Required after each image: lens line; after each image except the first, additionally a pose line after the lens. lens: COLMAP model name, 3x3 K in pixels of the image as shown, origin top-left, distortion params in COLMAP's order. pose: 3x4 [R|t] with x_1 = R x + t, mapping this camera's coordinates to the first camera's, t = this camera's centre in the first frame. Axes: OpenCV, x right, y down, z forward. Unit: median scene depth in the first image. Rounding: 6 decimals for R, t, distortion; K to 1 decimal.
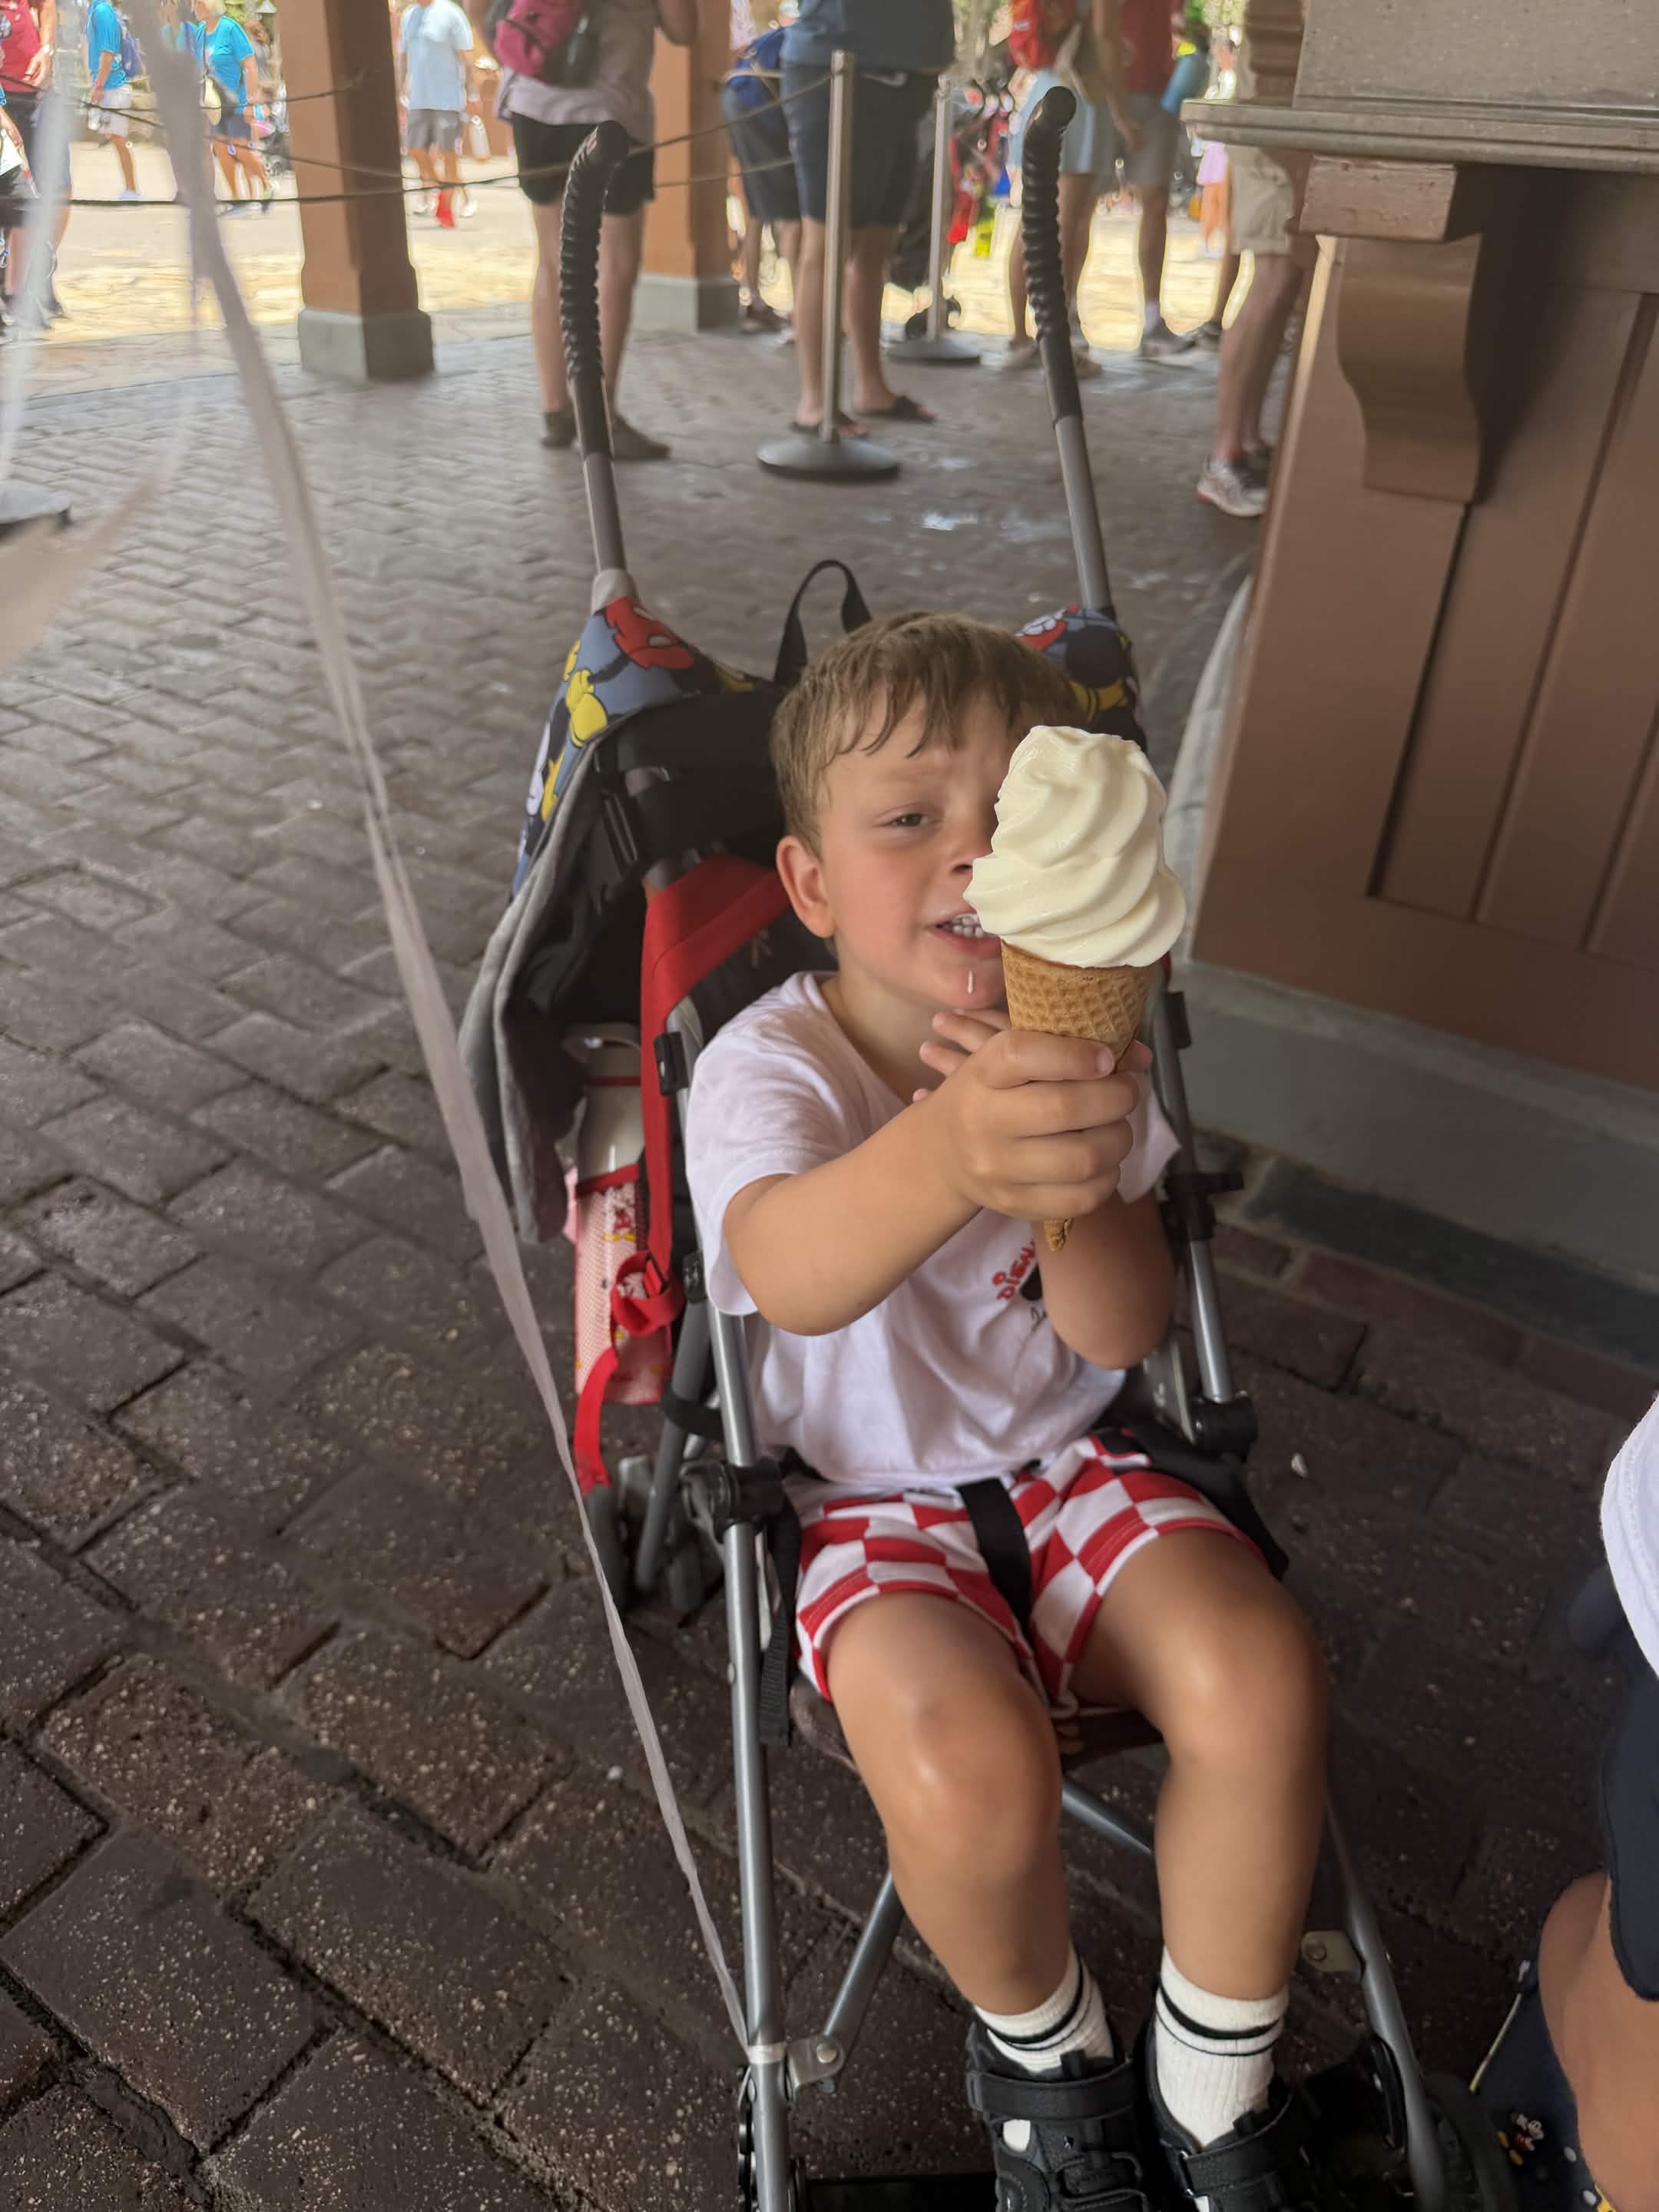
lens RADIAL K [[1644.4, 0, 820.2], [0, 1644.4, 1115.5], [0, 0, 1]] dist [0.002877, -0.024288]
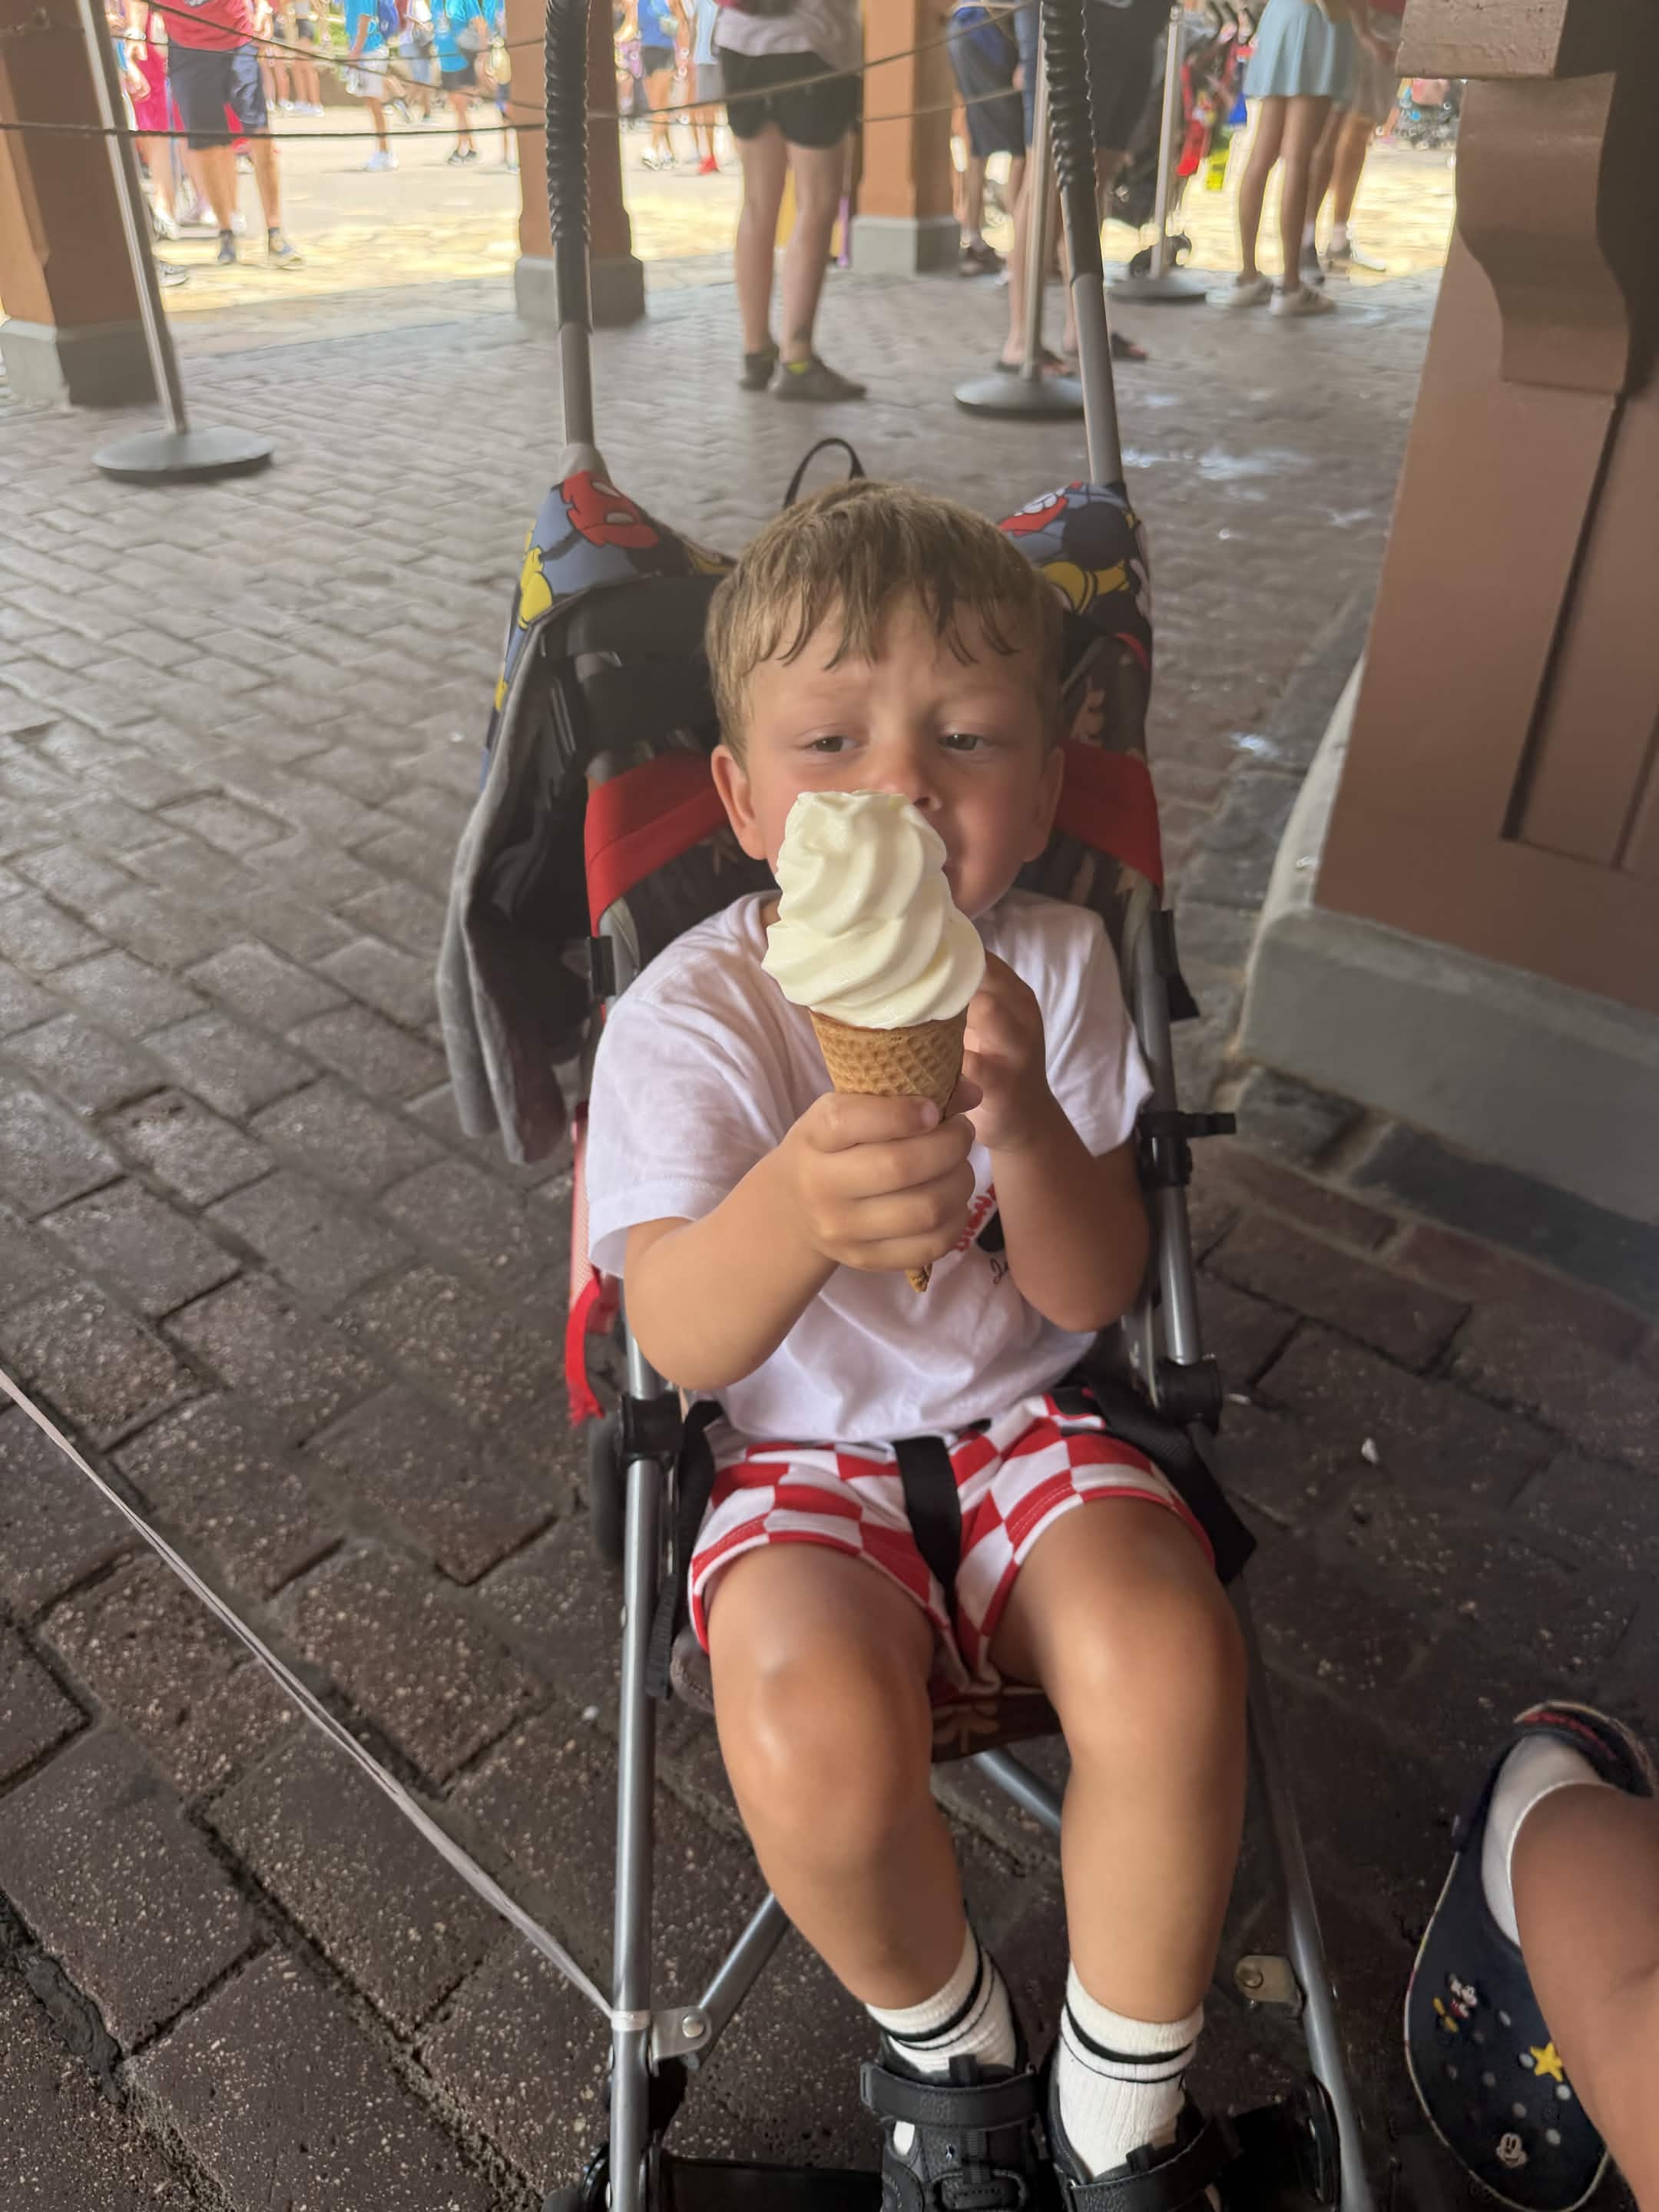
lens RADIAL K [[1644.4, 0, 820.2], [0, 1644.4, 1115.5], [0, 0, 1]] dist [0.002877, -0.024288]
pose [[0.990899, 0.043447, -0.127403, 0.097974], [-0.040492, 0.998850, 0.025690, 0.014595], [0.128373, -0.020298, 0.991518, 0.052675]]
